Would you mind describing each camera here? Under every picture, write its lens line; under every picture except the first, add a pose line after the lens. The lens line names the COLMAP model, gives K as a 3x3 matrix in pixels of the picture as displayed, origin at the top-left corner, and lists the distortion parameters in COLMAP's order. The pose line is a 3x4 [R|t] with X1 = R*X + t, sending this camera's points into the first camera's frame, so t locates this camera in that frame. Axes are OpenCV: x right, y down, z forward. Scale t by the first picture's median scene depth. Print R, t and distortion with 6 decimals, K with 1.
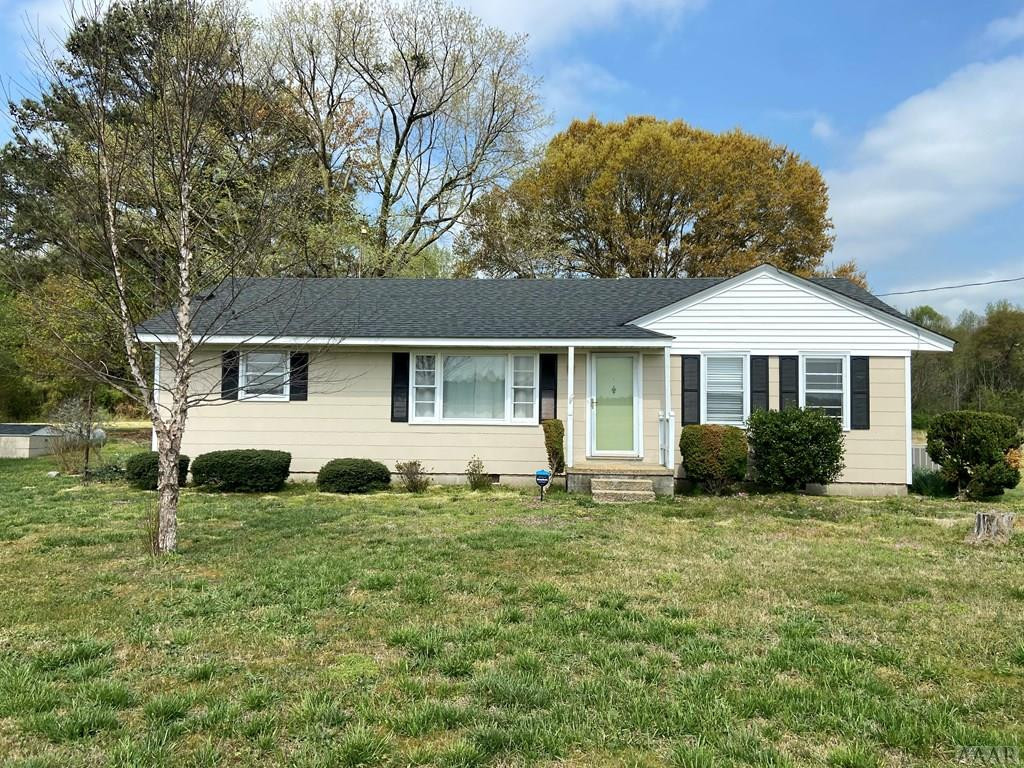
lens RADIAL K [[774.5, 0, 515.7], [0, 774.5, 383.3], [0, 0, 1]] dist [0.095662, -0.108714]
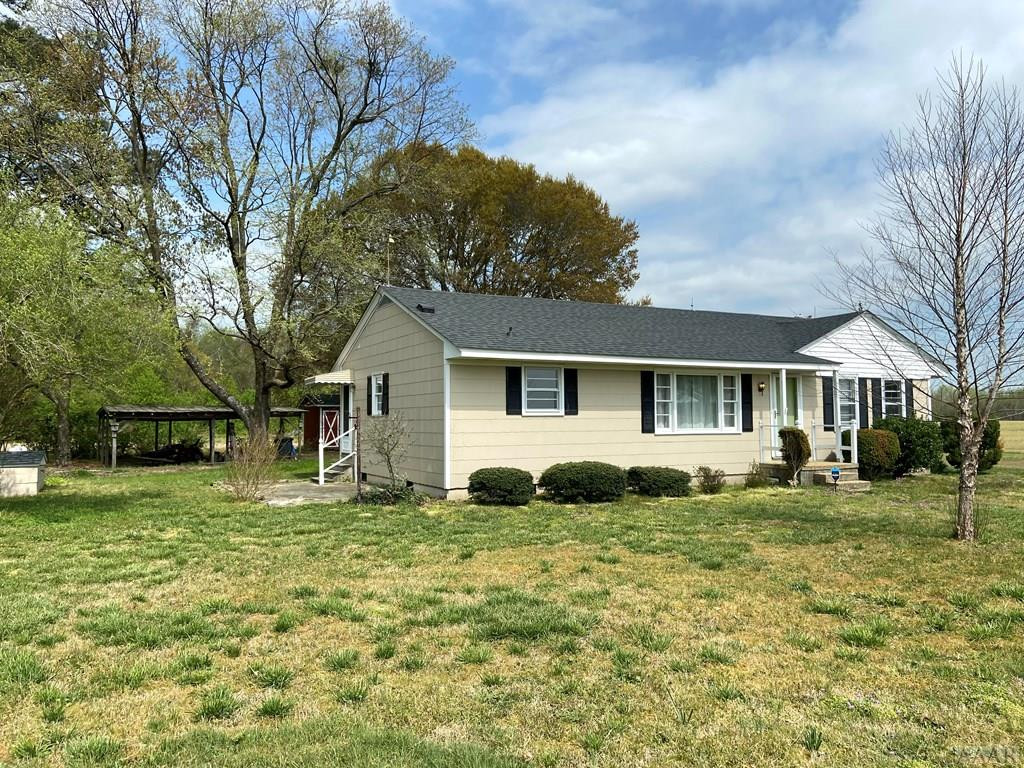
lens RADIAL K [[774.5, 0, 513.1], [0, 774.5, 378.0], [0, 0, 1]] dist [0.095662, -0.108714]
pose [[0.848605, 0.010845, 0.528915, -0.928452], [-0.003142, 0.999876, -0.015461, -0.011775], [-0.529017, 0.011458, 0.848534, 0.158104]]
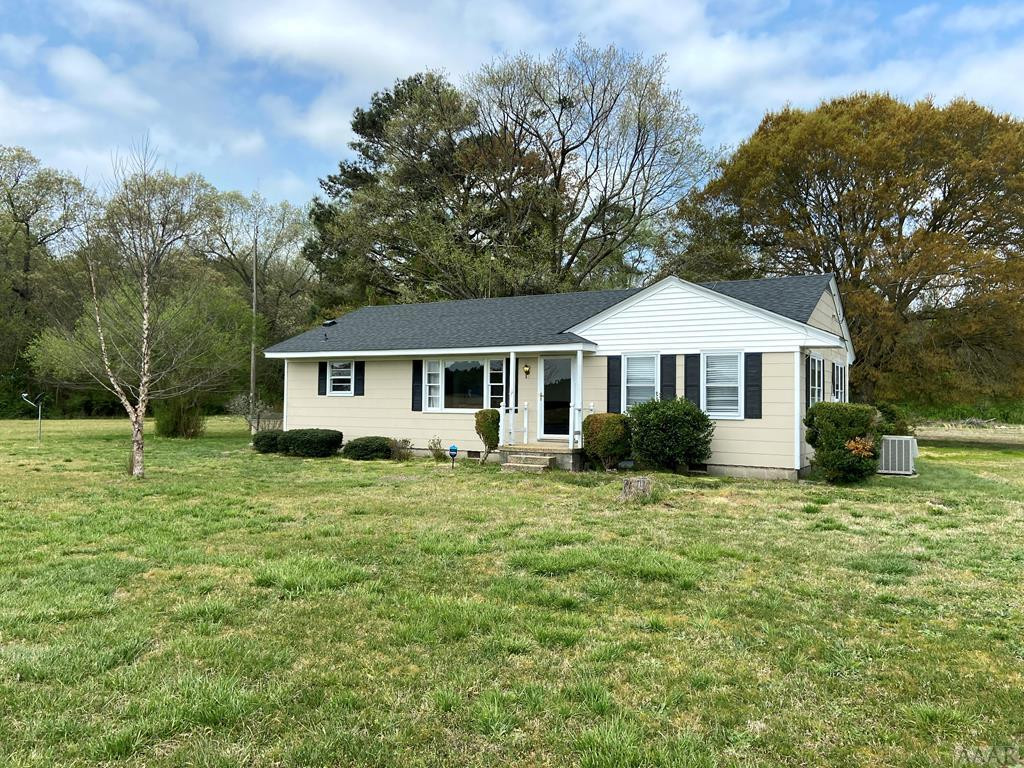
lens RADIAL K [[774.5, 0, 511.7], [0, 774.5, 384.4], [0, 0, 1]] dist [0.095662, -0.108714]
pose [[0.894047, -0.011938, -0.447815, 0.620403], [0.014084, 0.999900, 0.001462, 0.003841], [0.447753, -0.007614, 0.894125, -0.139754]]
